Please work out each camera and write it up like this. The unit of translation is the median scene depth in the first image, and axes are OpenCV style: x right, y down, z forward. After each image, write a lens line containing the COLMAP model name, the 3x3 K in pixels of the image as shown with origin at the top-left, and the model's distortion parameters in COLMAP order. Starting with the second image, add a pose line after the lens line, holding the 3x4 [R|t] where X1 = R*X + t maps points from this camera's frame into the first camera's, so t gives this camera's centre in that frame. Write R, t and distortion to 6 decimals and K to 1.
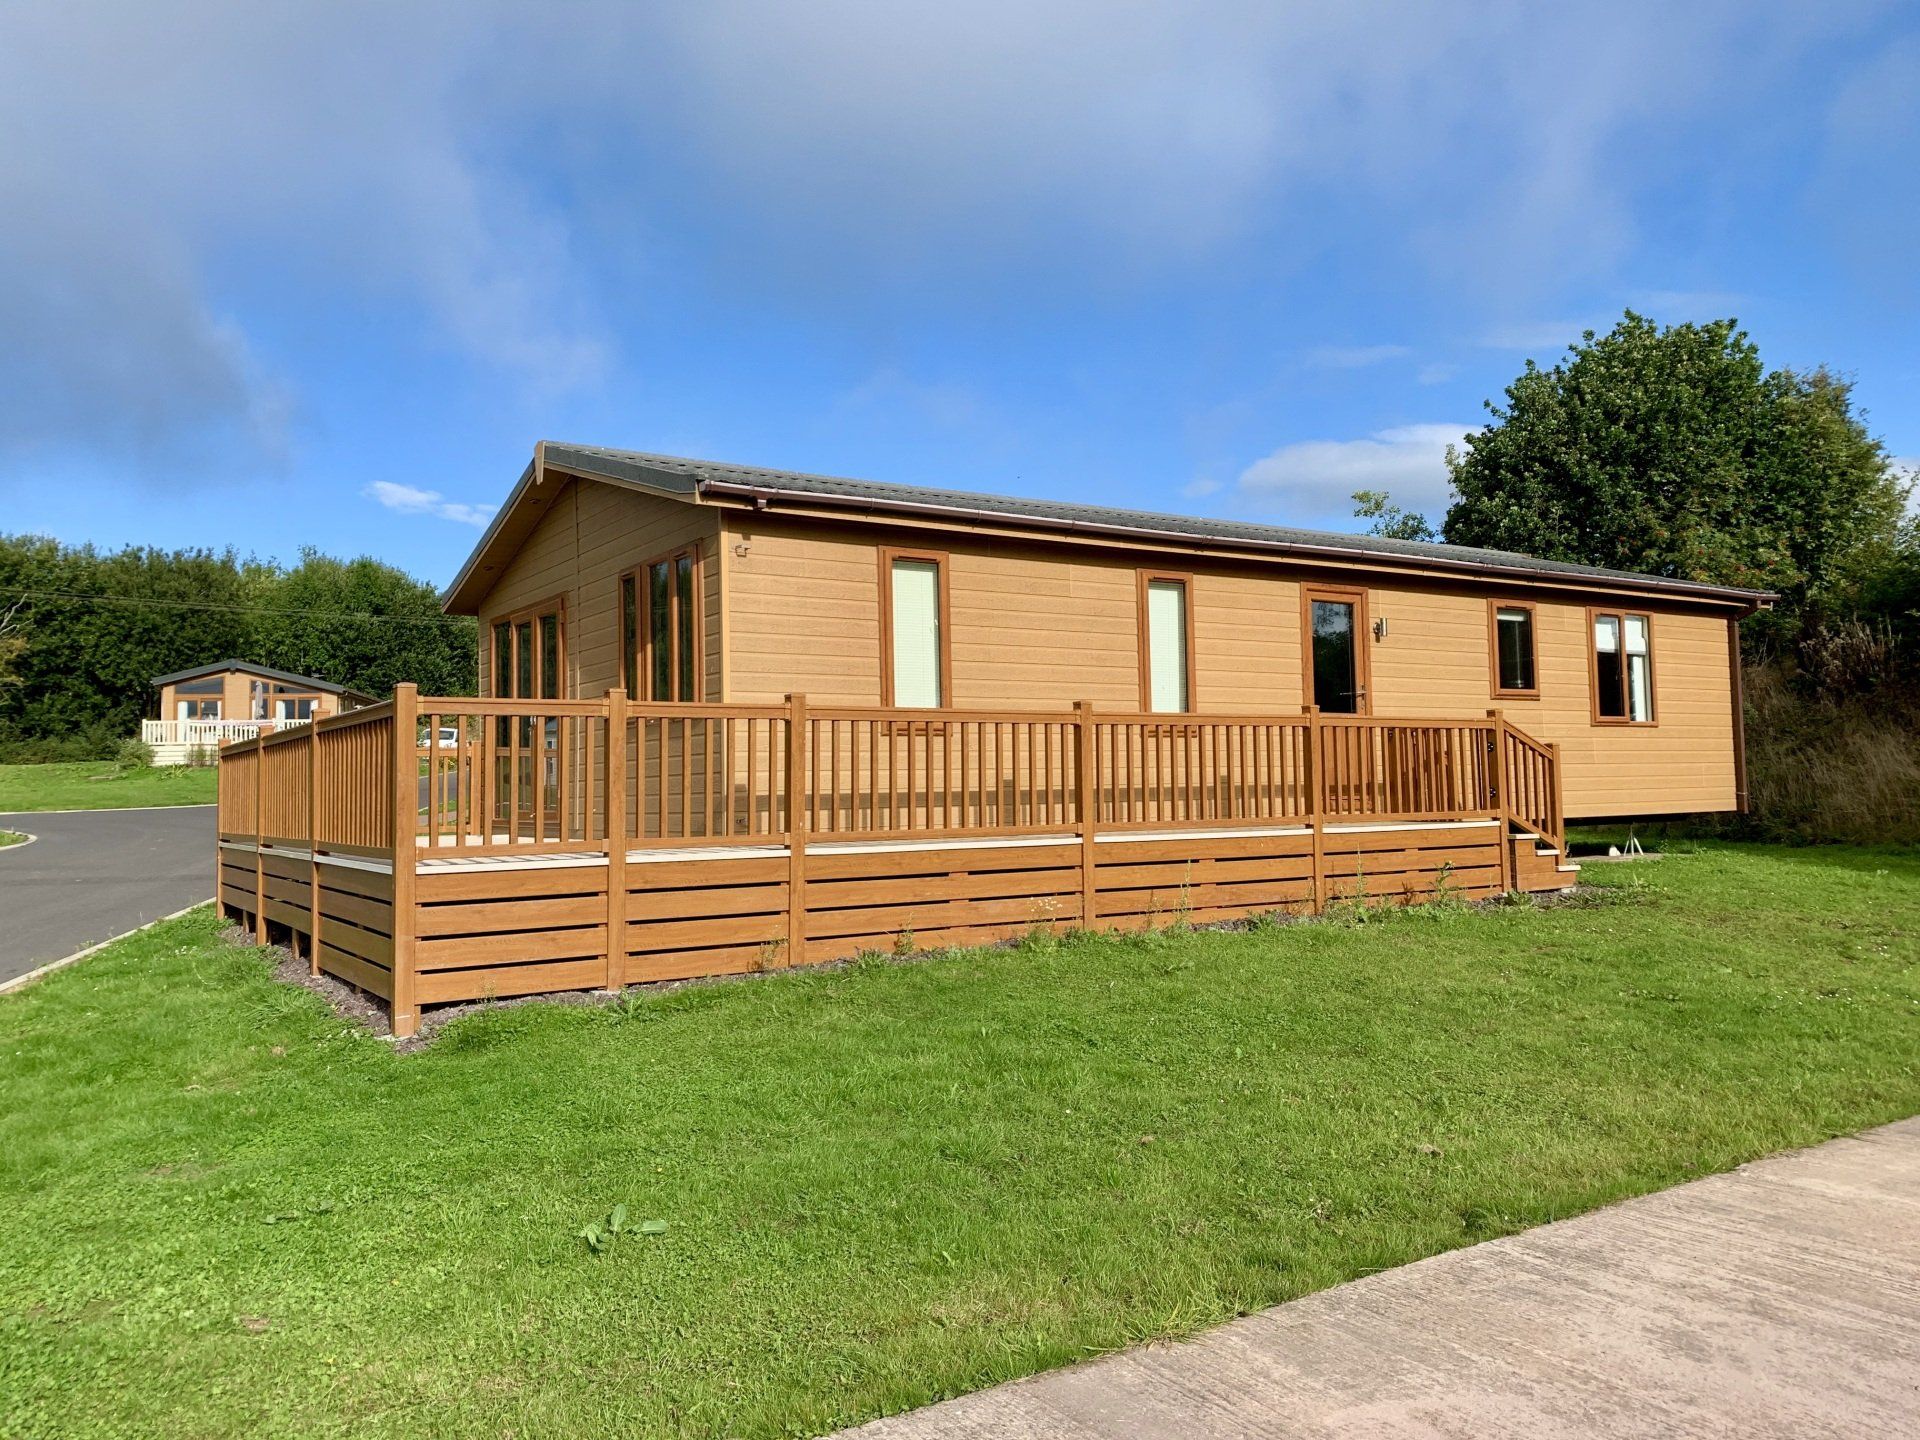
lens RADIAL K [[1420.4, 0, 958.5], [0, 1420.4, 733.5], [0, 0, 1]] dist [0.007374, -0.013928]
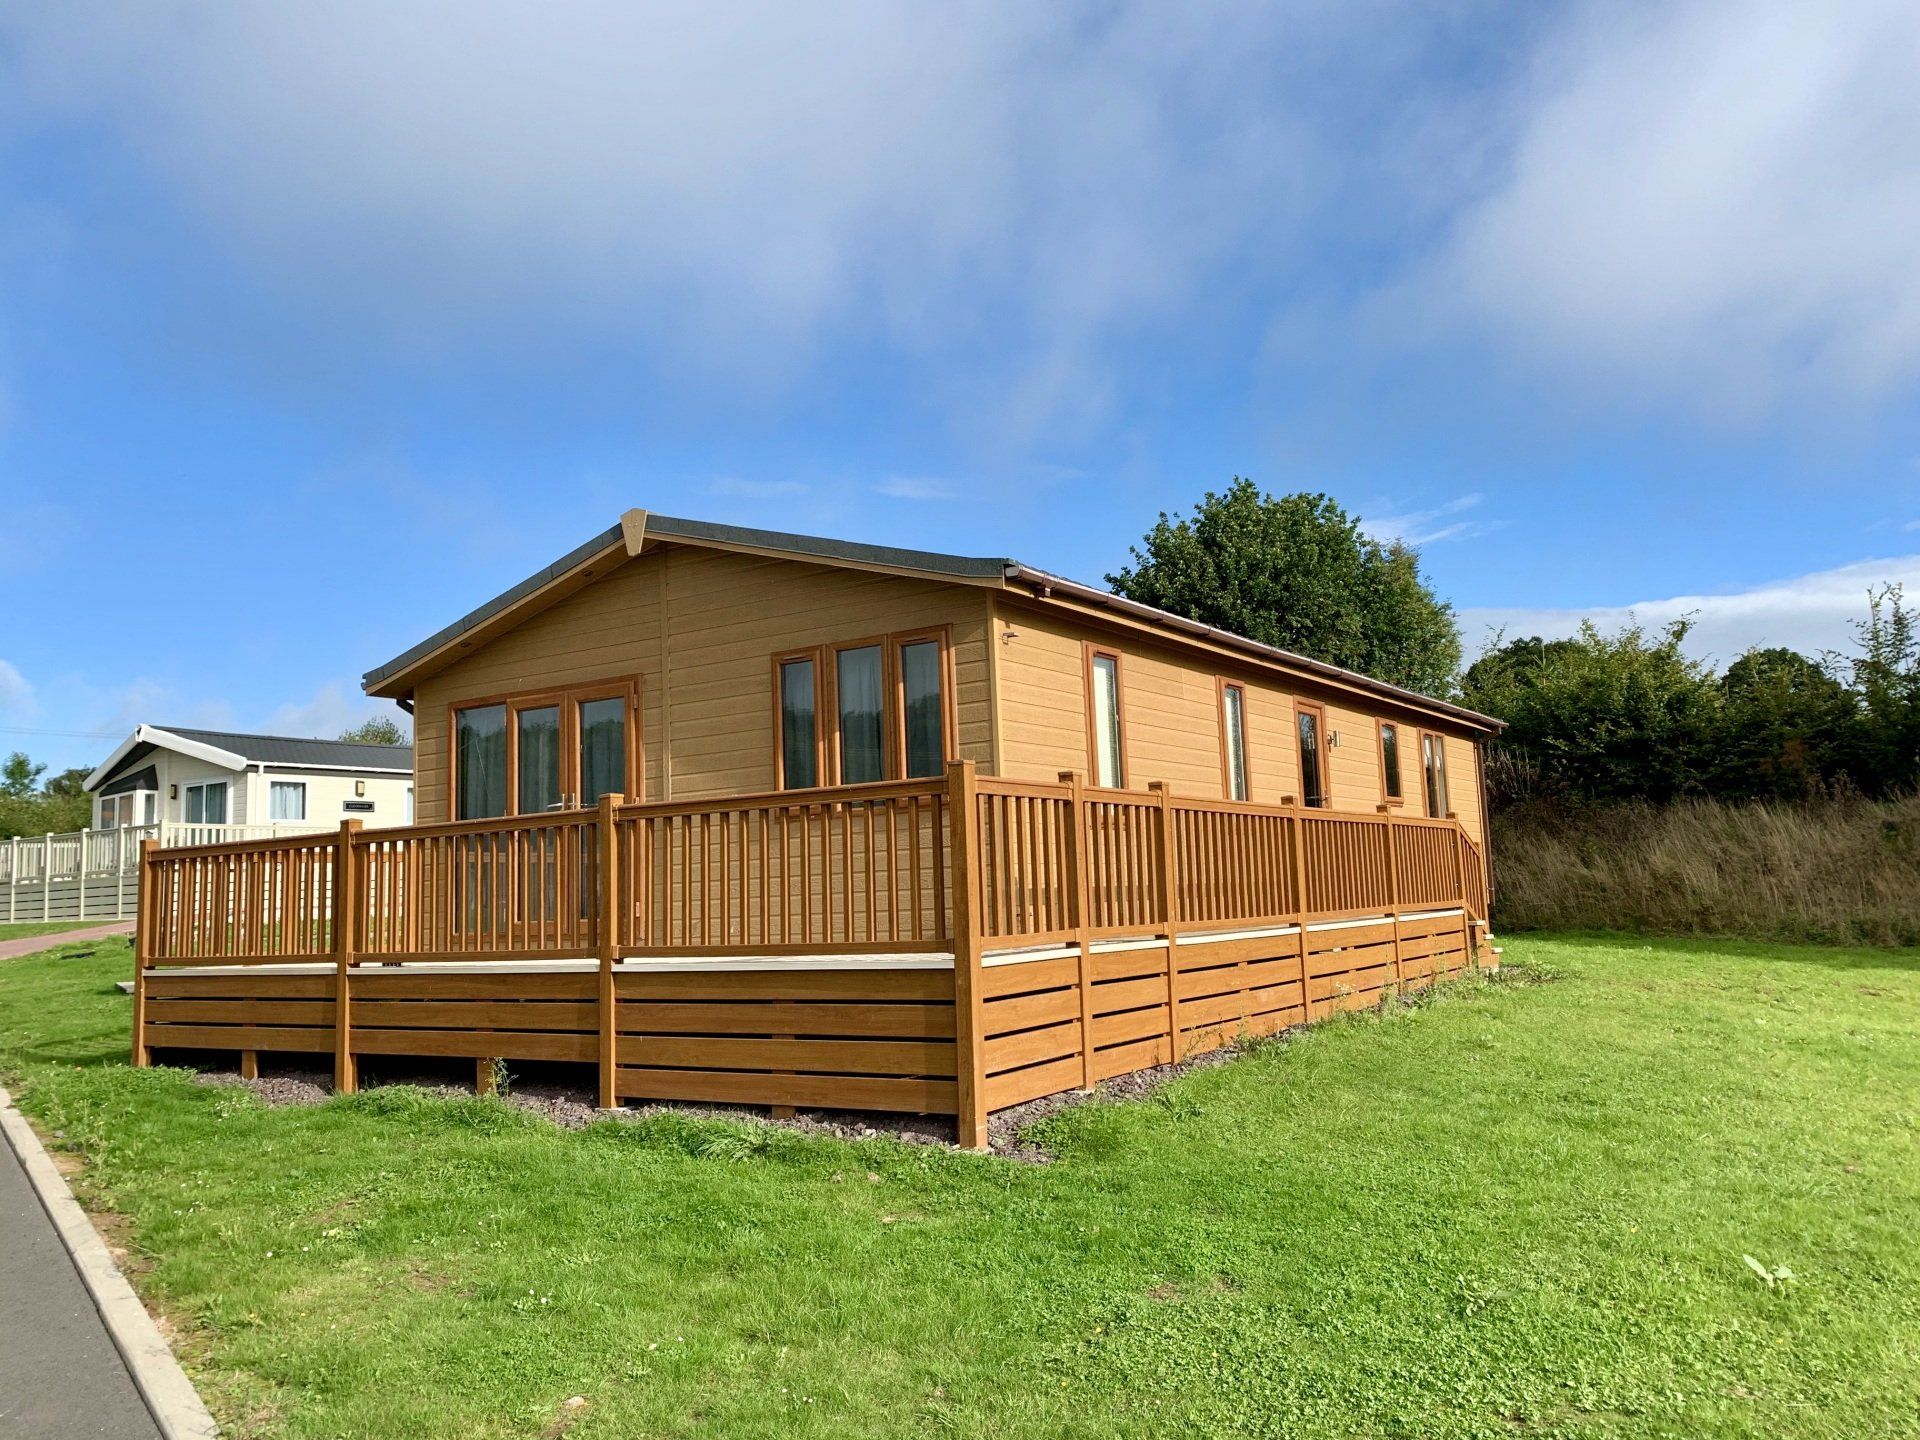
lens RADIAL K [[1420.4, 0, 957.6], [0, 1420.4, 708.8], [0, 0, 1]] dist [0.007374, -0.013928]
pose [[0.925267, 0.035285, 0.377673, -0.407357], [0.003167, 0.994911, -0.100710, 0.013595], [-0.379304, 0.094380, 0.920446, 0.083687]]
